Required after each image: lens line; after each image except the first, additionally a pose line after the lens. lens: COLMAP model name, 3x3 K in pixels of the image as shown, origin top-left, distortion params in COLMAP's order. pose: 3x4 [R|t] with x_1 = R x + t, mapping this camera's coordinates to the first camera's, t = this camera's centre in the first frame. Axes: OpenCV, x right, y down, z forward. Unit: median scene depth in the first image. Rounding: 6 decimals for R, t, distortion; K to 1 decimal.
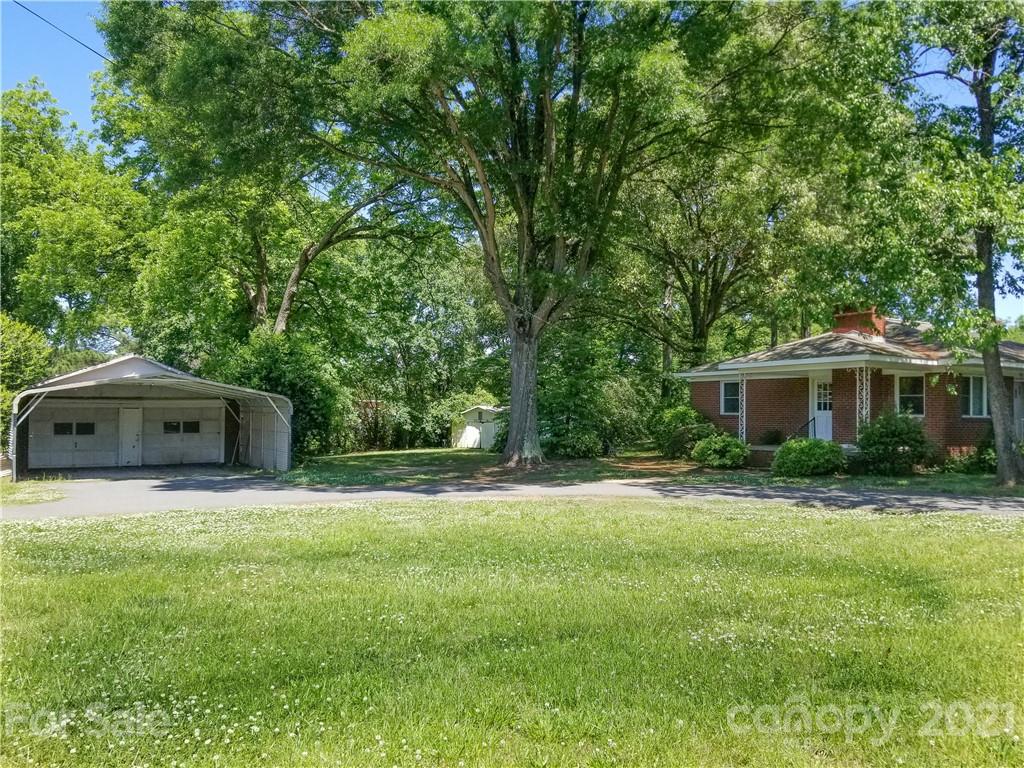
lens RADIAL K [[813.3, 0, 520.9], [0, 813.3, 384.4], [0, 0, 1]] dist [0.082286, -0.137603]
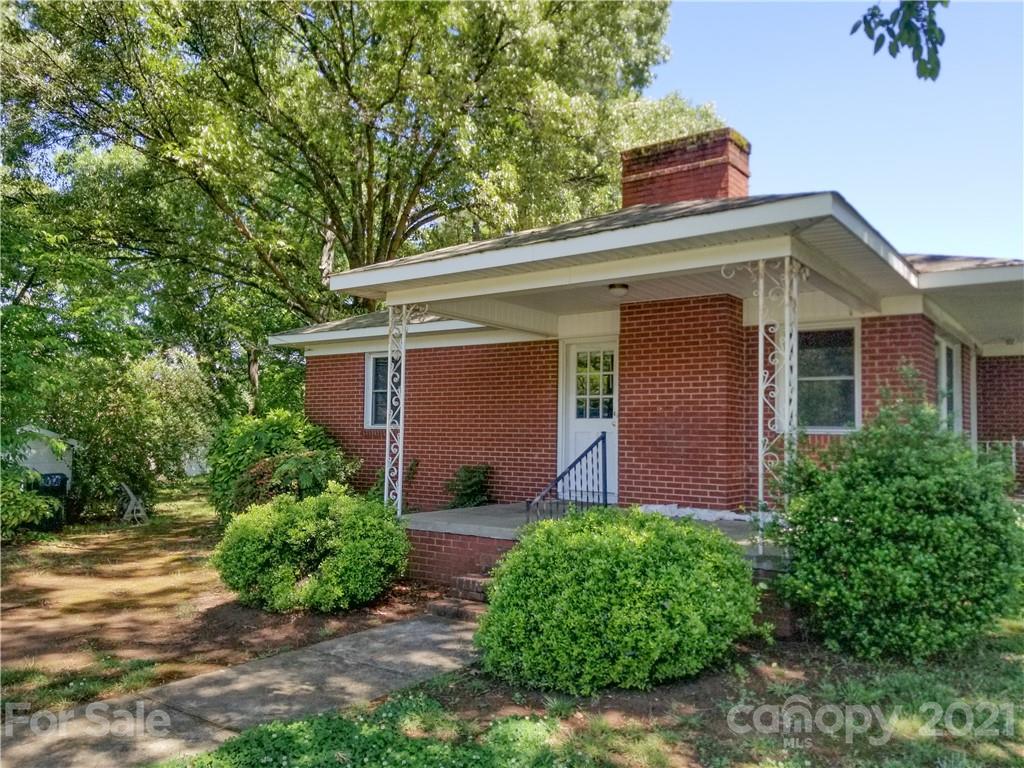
lens RADIAL K [[813.3, 0, 520.9], [0, 813.3, 384.4], [0, 0, 1]] dist [0.082286, -0.137603]
pose [[0.934498, 0.025620, 0.355046, 0.184797], [-0.016409, 0.999447, -0.028932, 0.026696], [-0.355591, 0.021212, 0.934401, 0.616443]]
